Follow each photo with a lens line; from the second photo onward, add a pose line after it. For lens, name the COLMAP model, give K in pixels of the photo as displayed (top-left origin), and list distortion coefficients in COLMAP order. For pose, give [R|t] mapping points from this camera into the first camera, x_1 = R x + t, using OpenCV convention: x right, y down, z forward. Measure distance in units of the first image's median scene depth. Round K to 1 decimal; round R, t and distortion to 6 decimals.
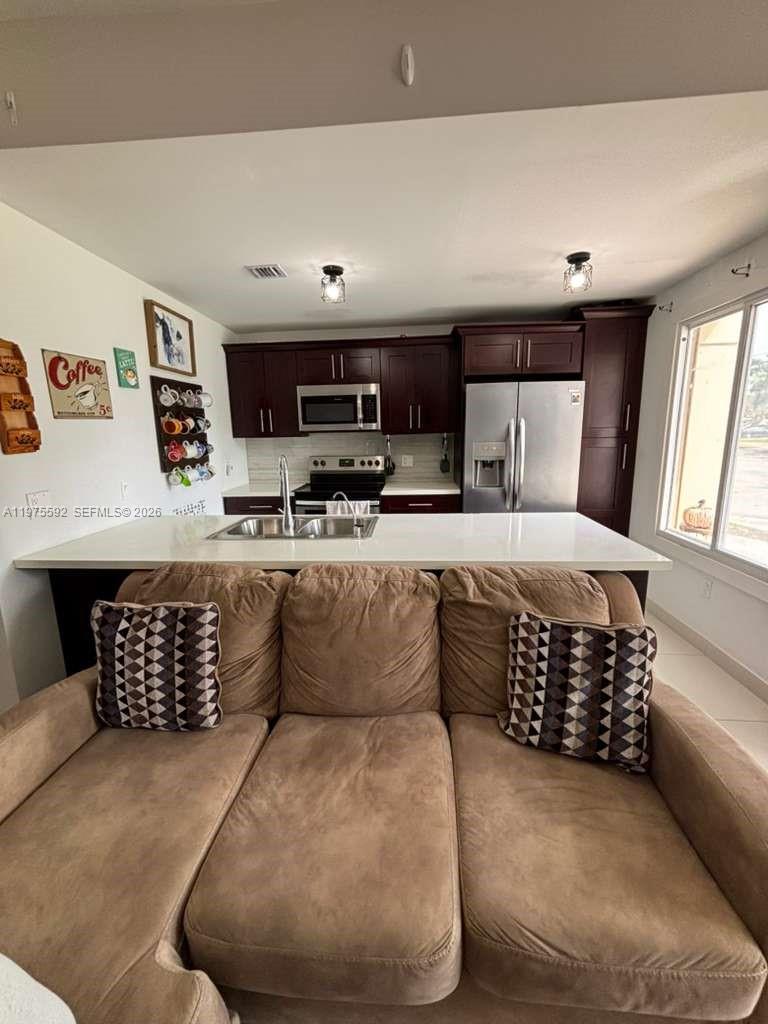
lens RADIAL K [[413.6, 0, 384.0], [0, 413.6, 512.0], [0, 0, 1]] dist [-0.000118, -0.000026]
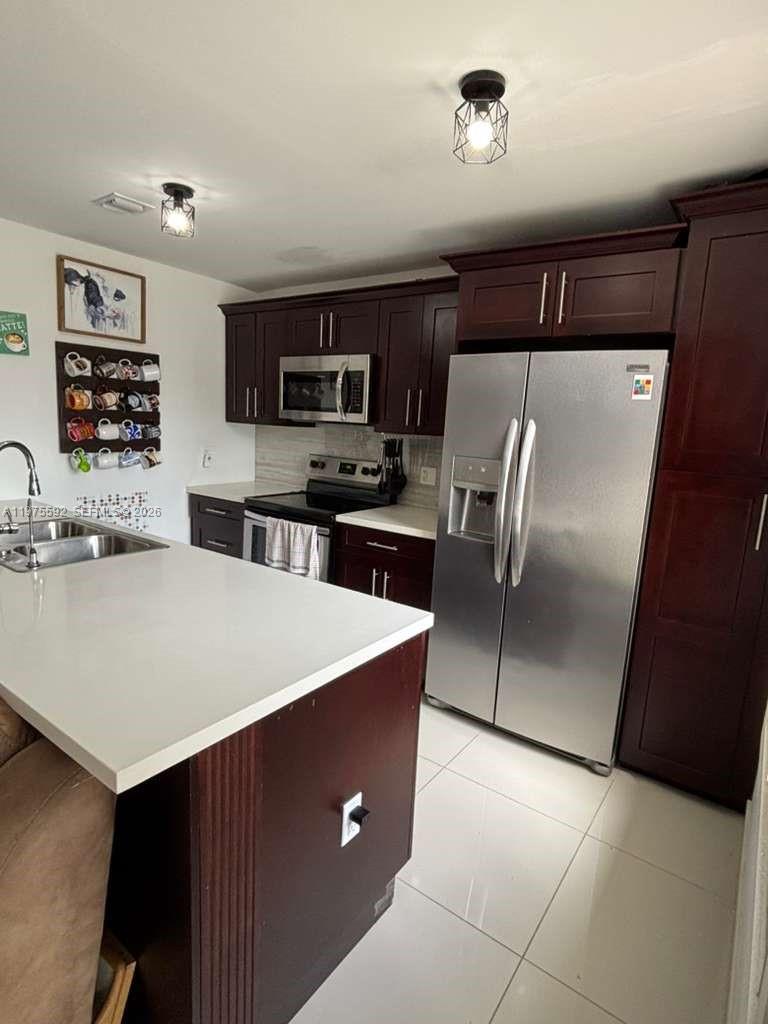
lens RADIAL K [[548.0, 0, 384.0], [0, 548.0, 512.0], [0, 0, 1]] dist [0.016876, 0.000189]
pose [[0.845189, 0.151792, -0.512459, 0.552196], [-0.167696, 0.985719, 0.015397, -0.089542], [0.507477, 0.072924, 0.858574, 0.310134]]
